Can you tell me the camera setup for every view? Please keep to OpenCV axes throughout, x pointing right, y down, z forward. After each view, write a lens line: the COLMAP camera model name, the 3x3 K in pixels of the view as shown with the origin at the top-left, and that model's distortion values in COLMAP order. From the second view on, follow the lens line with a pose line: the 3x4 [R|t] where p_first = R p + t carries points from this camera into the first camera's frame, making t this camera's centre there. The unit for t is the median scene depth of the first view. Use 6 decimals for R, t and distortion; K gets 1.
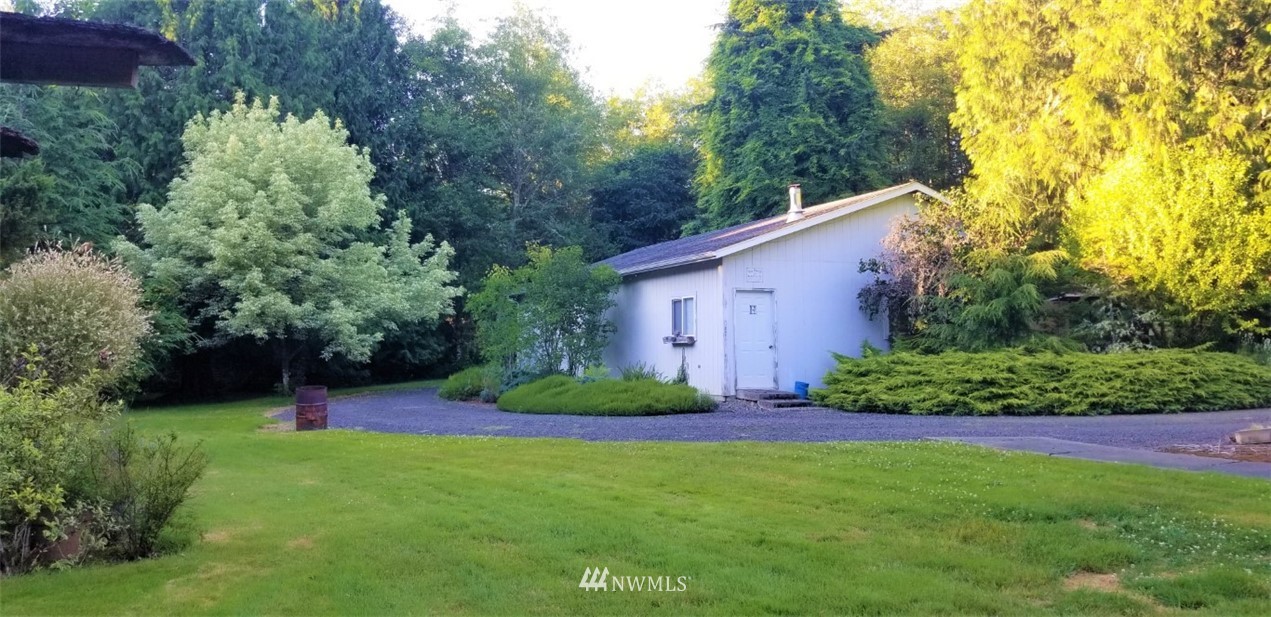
lens RADIAL K [[992.2, 0, 635.5], [0, 992.2, 308.5], [0, 0, 1]] dist [0.059345, -0.233172]
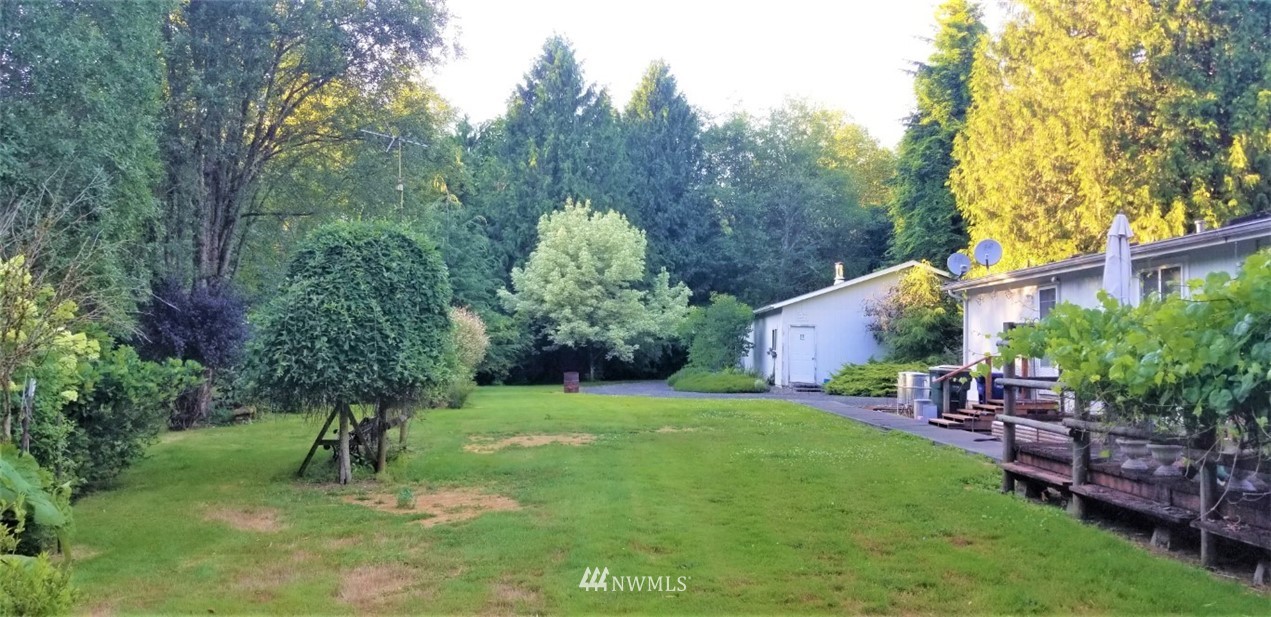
lens RADIAL K [[992.2, 0, 635.5], [0, 992.2, 308.5], [0, 0, 1]] dist [0.059345, -0.233172]
pose [[0.922476, 0.004602, -0.386027, 0.378217], [-0.006973, 0.999964, -0.004741, -0.027963], [0.385992, 0.007065, 0.922475, -0.533149]]
